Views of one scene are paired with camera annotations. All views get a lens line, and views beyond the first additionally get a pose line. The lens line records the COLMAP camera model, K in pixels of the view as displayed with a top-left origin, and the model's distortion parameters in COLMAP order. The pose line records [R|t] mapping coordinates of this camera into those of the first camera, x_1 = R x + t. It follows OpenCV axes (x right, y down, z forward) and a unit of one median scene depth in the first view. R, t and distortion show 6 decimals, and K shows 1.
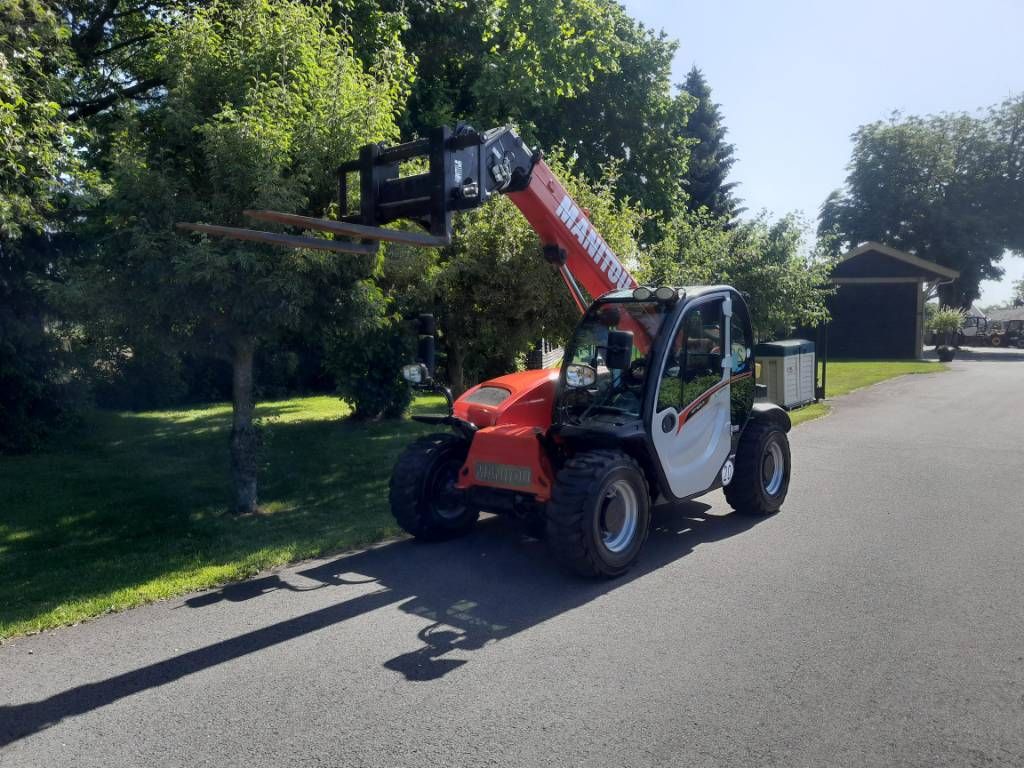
lens RADIAL K [[819.7, 0, 508.7], [0, 819.7, 385.5], [0, 0, 1]] dist [0.044369, -0.056061]
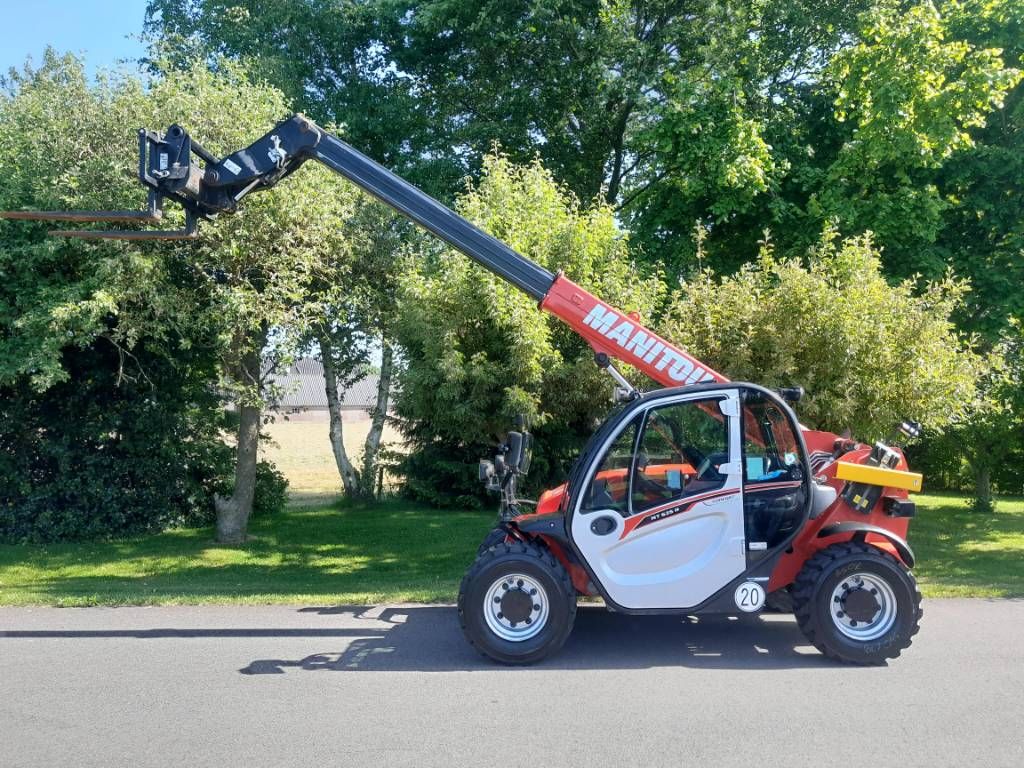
lens RADIAL K [[819.7, 0, 511.4], [0, 819.7, 384.1], [0, 0, 1]] dist [0.044369, -0.056061]
pose [[0.625765, -0.030623, -0.779410, 0.827009], [-0.052955, 0.995256, -0.081619, -0.033958], [0.778212, 0.092348, 0.621175, 0.258531]]
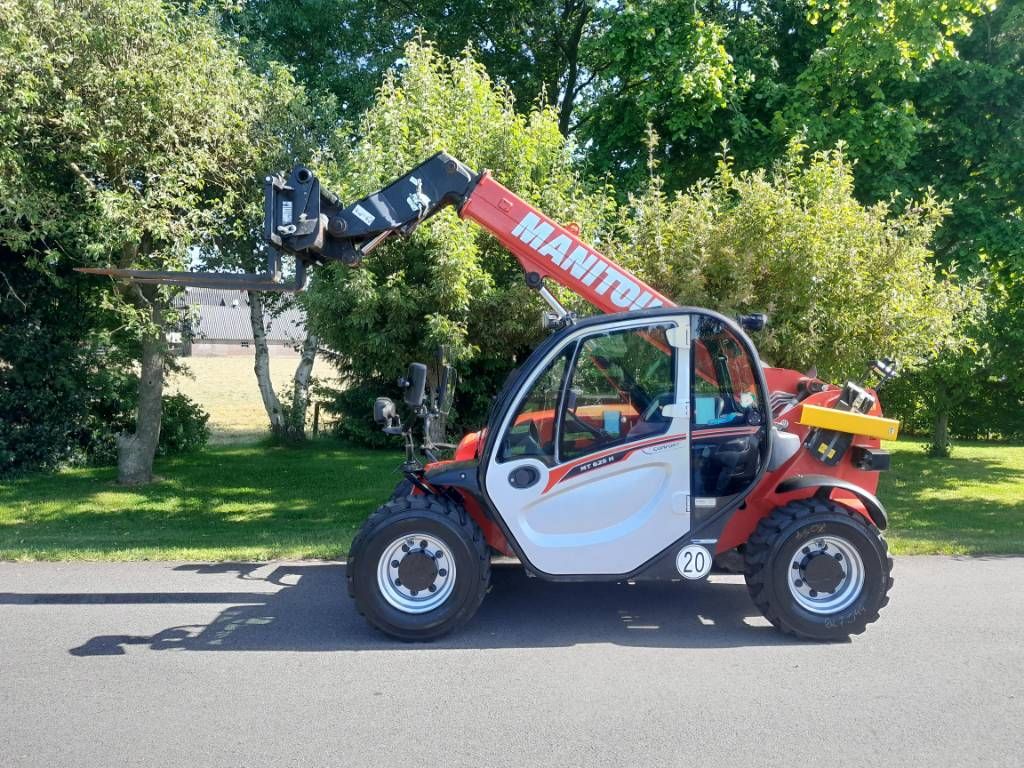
lens RADIAL K [[819.7, 0, 514.1], [0, 819.7, 370.5], [0, 0, 1]] dist [0.044369, -0.056061]
pose [[0.667342, 0.024665, -0.744343, 0.730082], [-0.067159, 0.997373, -0.027162, -0.034221], [0.741717, 0.068116, 0.667245, 0.401641]]
